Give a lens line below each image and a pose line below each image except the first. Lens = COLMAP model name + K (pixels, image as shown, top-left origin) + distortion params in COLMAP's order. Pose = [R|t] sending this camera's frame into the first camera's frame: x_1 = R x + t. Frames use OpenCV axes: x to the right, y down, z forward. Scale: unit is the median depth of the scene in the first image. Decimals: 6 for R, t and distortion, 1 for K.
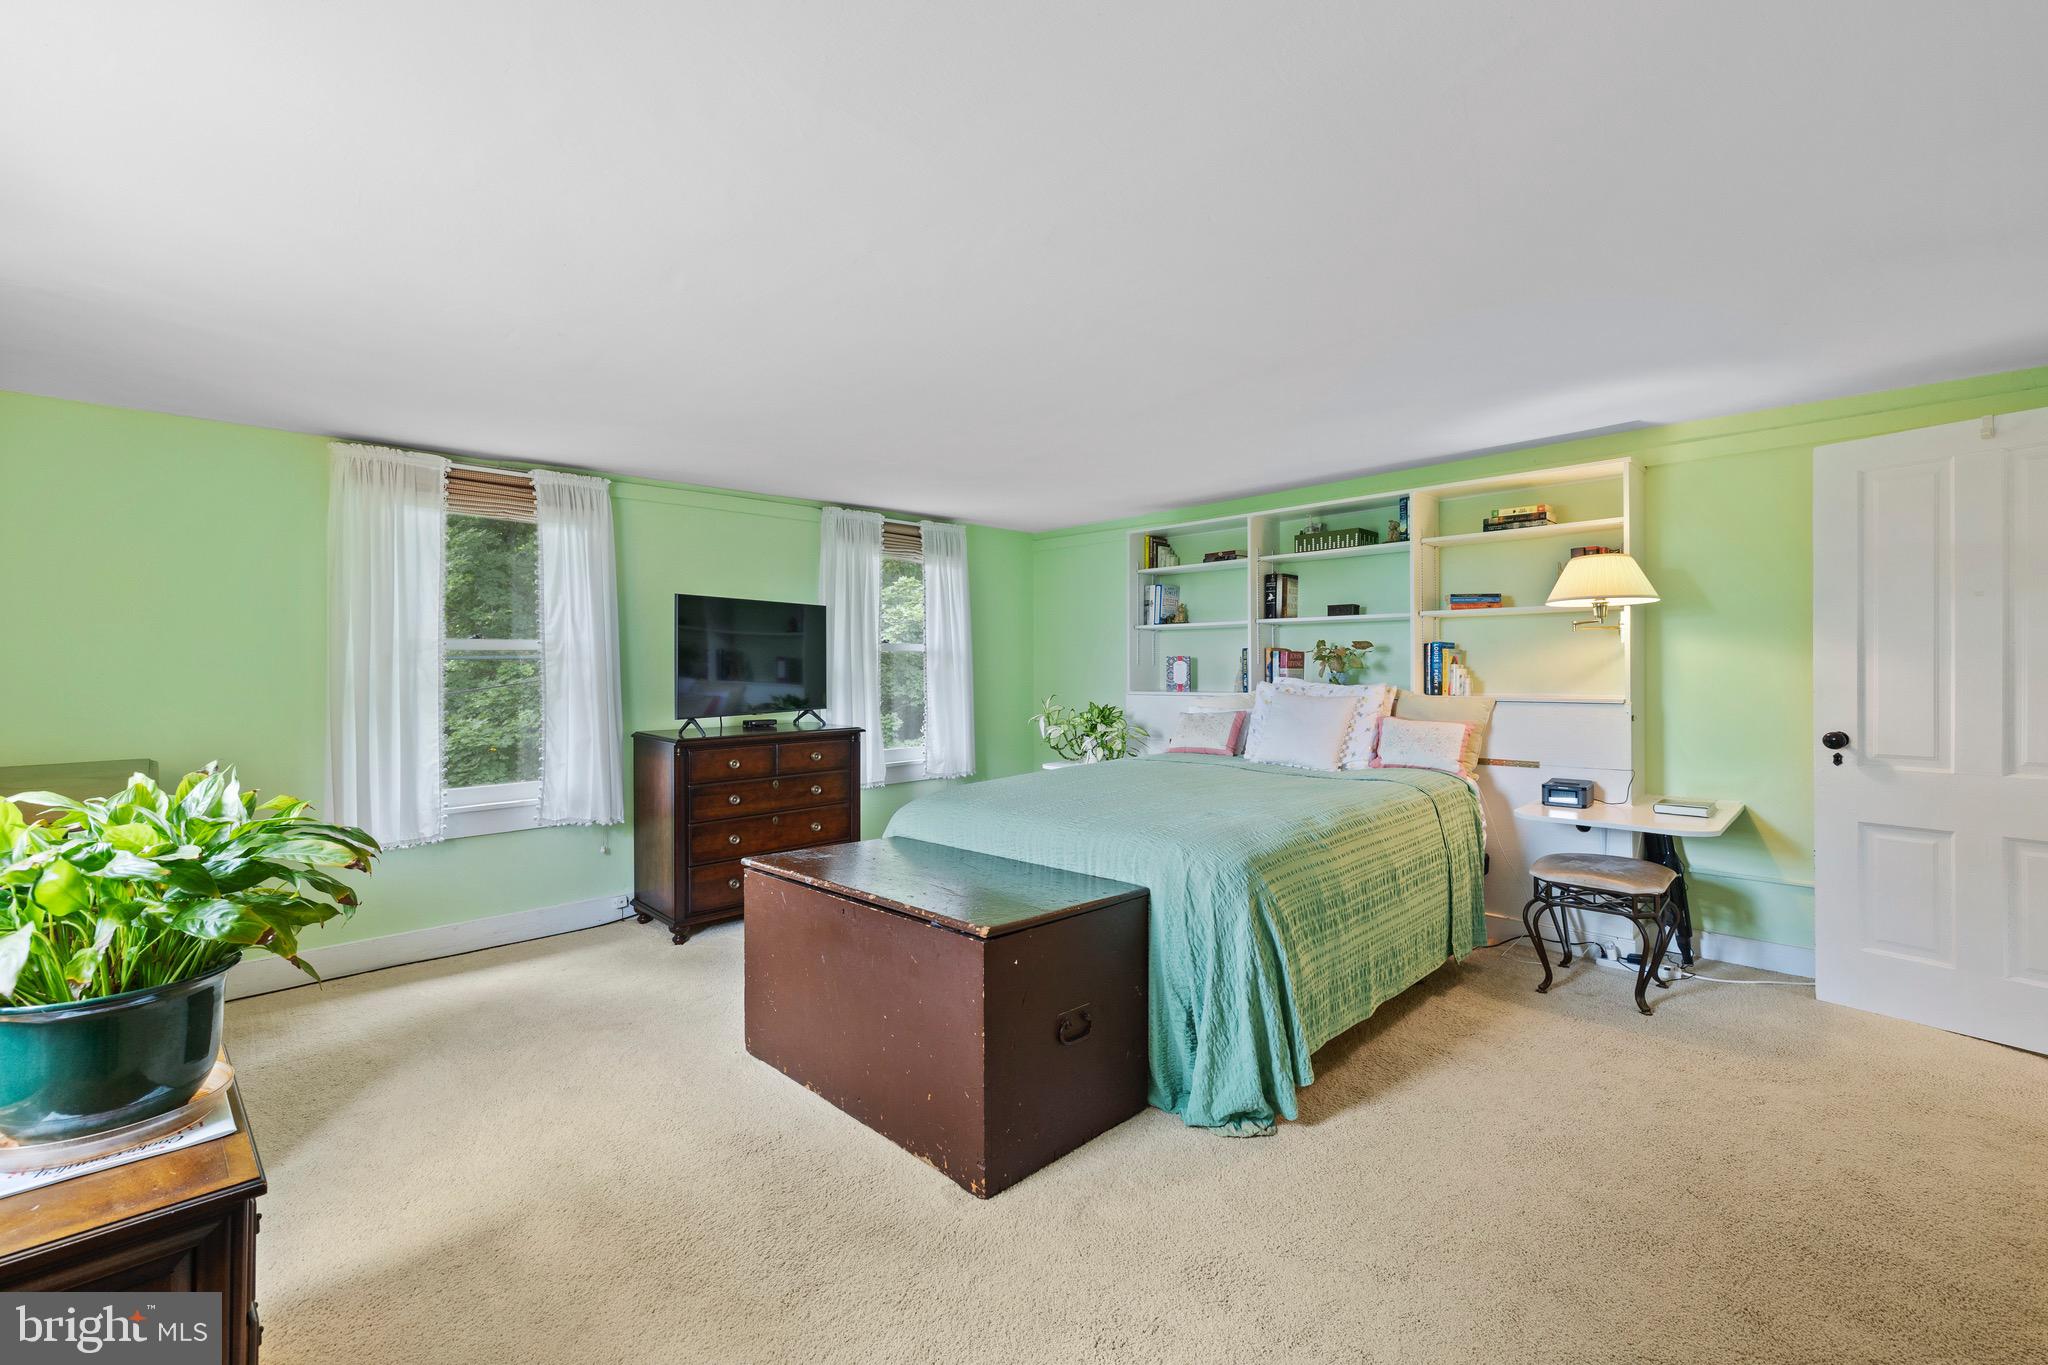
lens RADIAL K [[869.9, 0, 1024.3], [0, 869.9, 675.2], [0, 0, 1]] dist [0.001188, -0.000226]
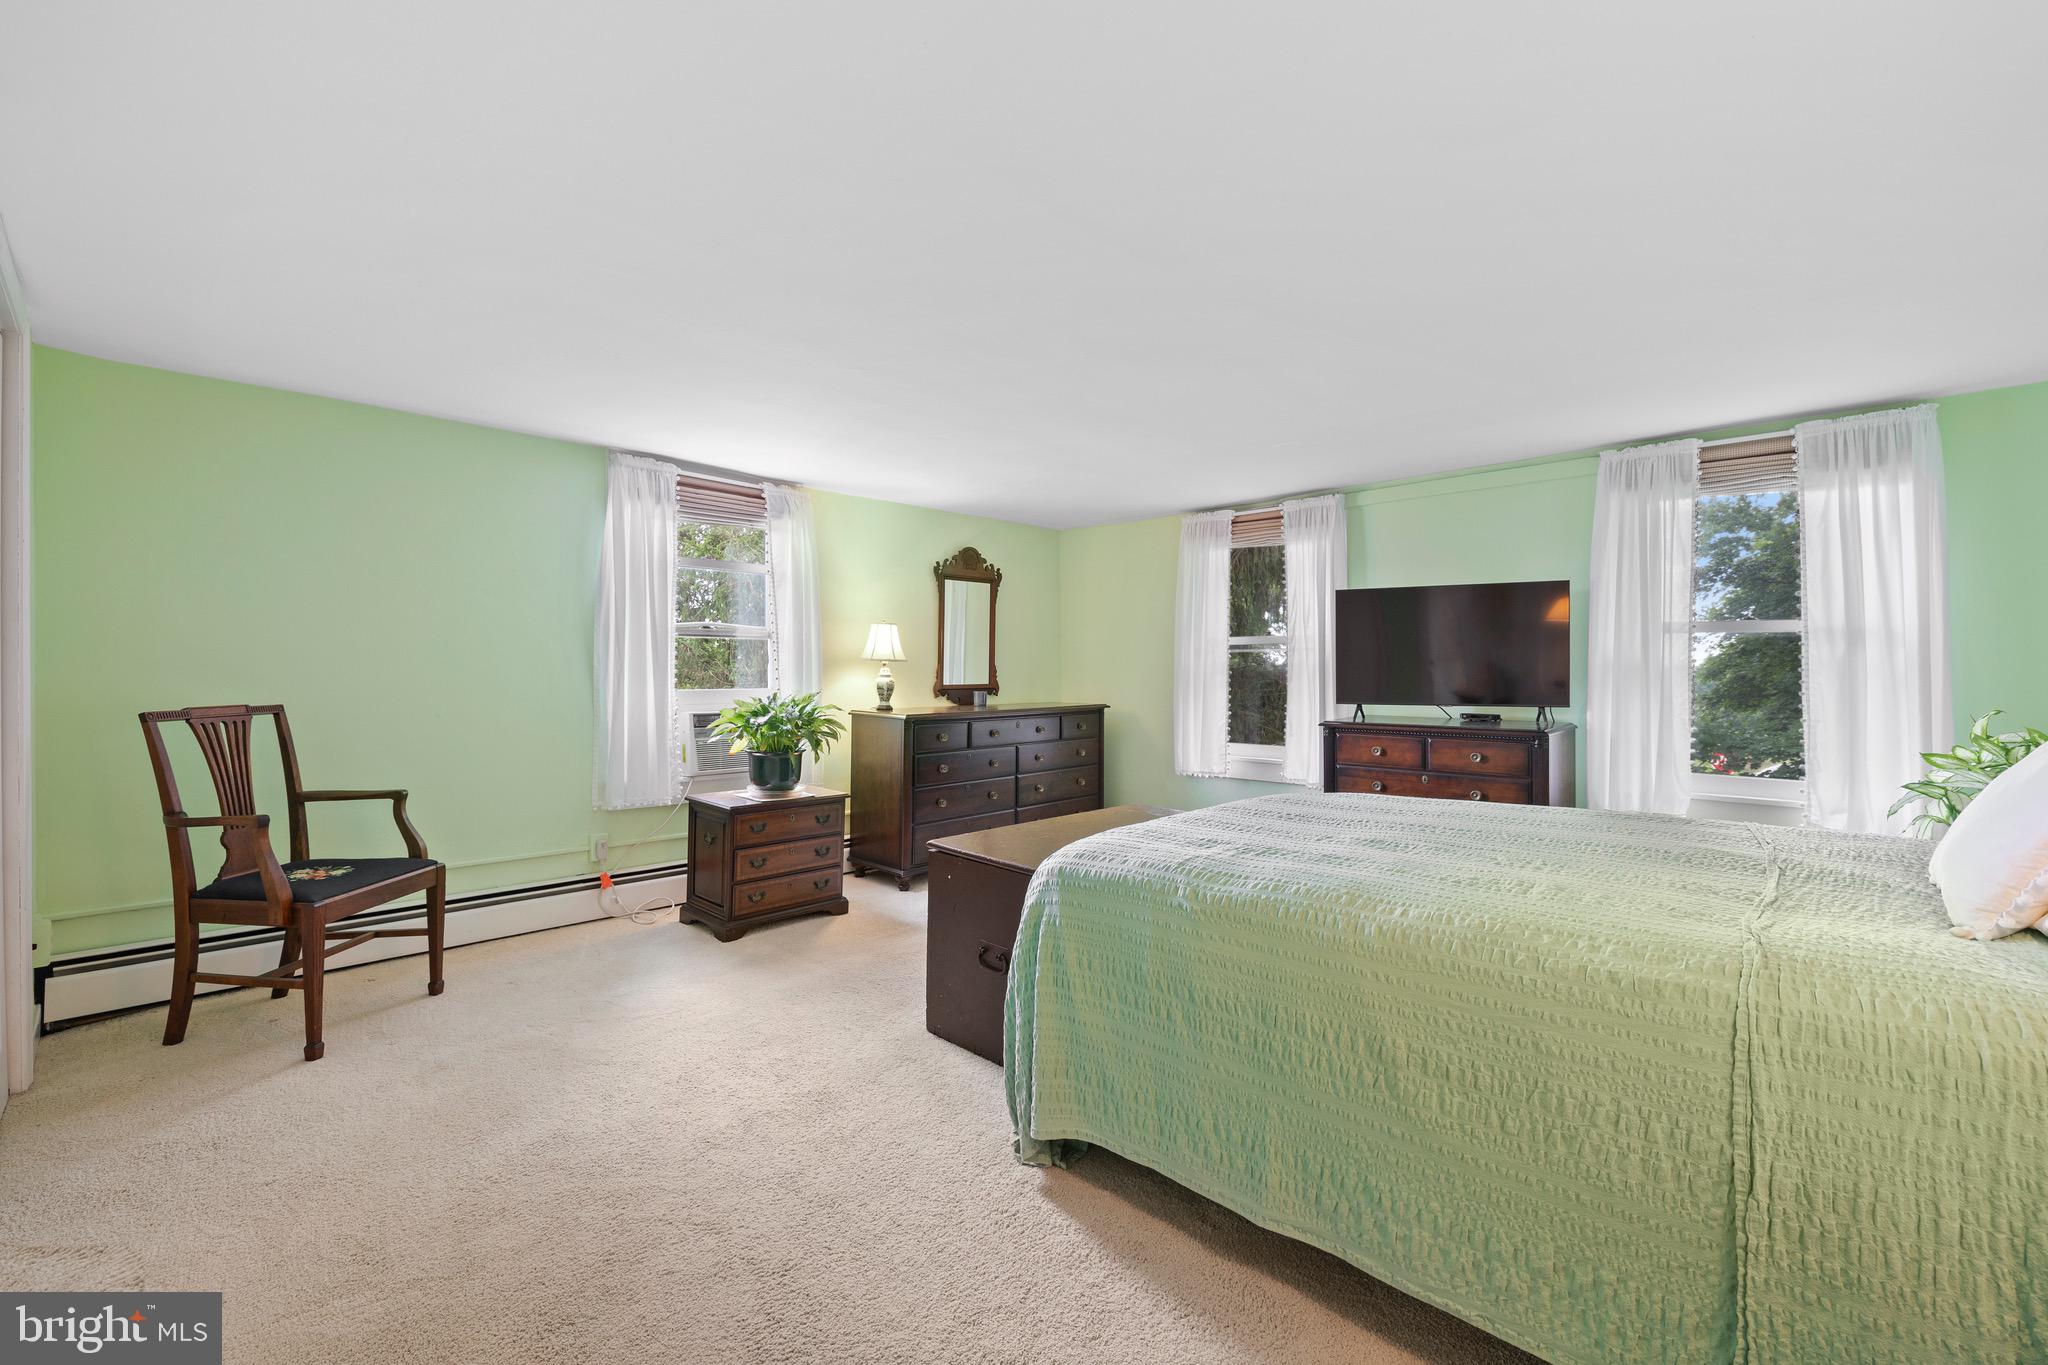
lens RADIAL K [[869.9, 0, 1008.8], [0, 869.9, 672.2], [0, 0, 1]] dist [0.001188, -0.000226]
pose [[0.025571, 0.014117, -0.999573, 0.686397], [-0.008535, 0.999867, 0.013903, -0.000928], [0.999637, 0.008176, 0.025688, 0.549838]]
